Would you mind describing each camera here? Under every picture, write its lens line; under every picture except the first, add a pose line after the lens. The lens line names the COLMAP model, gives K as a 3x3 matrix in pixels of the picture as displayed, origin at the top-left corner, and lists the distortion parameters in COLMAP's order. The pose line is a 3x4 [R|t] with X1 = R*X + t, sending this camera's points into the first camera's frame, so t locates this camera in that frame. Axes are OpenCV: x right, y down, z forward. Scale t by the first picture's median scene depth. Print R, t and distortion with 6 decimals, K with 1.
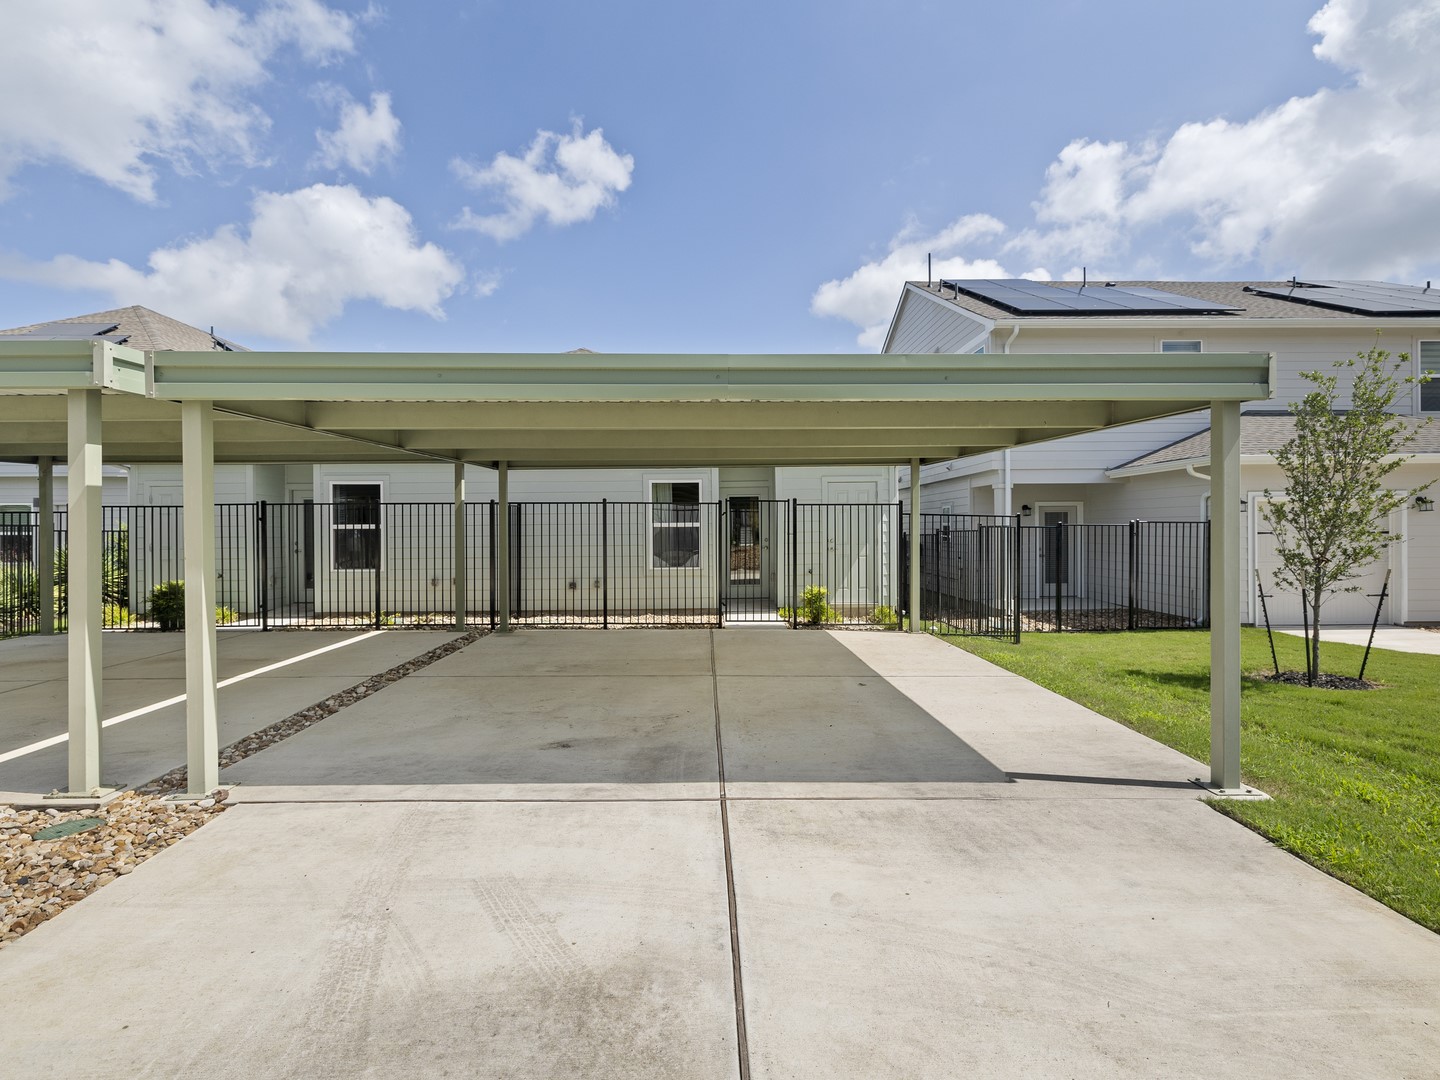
lens RADIAL K [[688.9, 0, 710.3], [0, 688.9, 539.8], [0, 0, 1]] dist [0.003622, 0.001296]
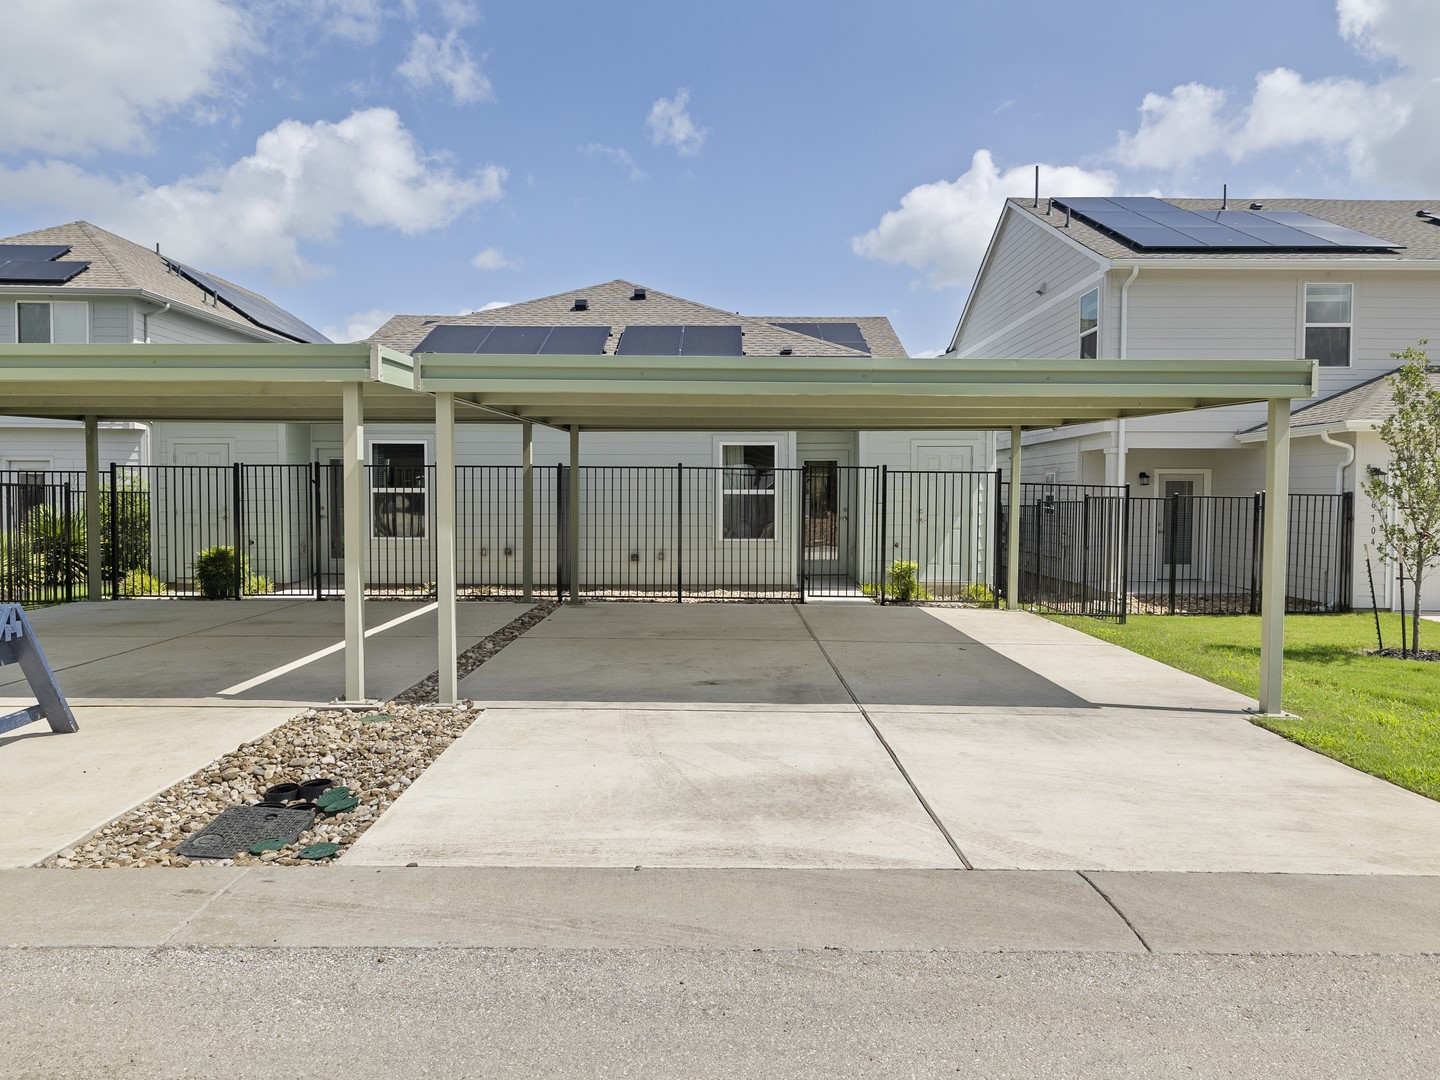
lens RADIAL K [[903.9, 0, 726.4], [0, 903.9, 537.5], [0, 0, 1]] dist [0.010916, -0.005687]
pose [[0.999842, 0.011312, -0.013737, -0.073038], [-0.010894, 0.999485, 0.030169, 0.002687], [0.014071, -0.030014, 0.999450, -0.223389]]
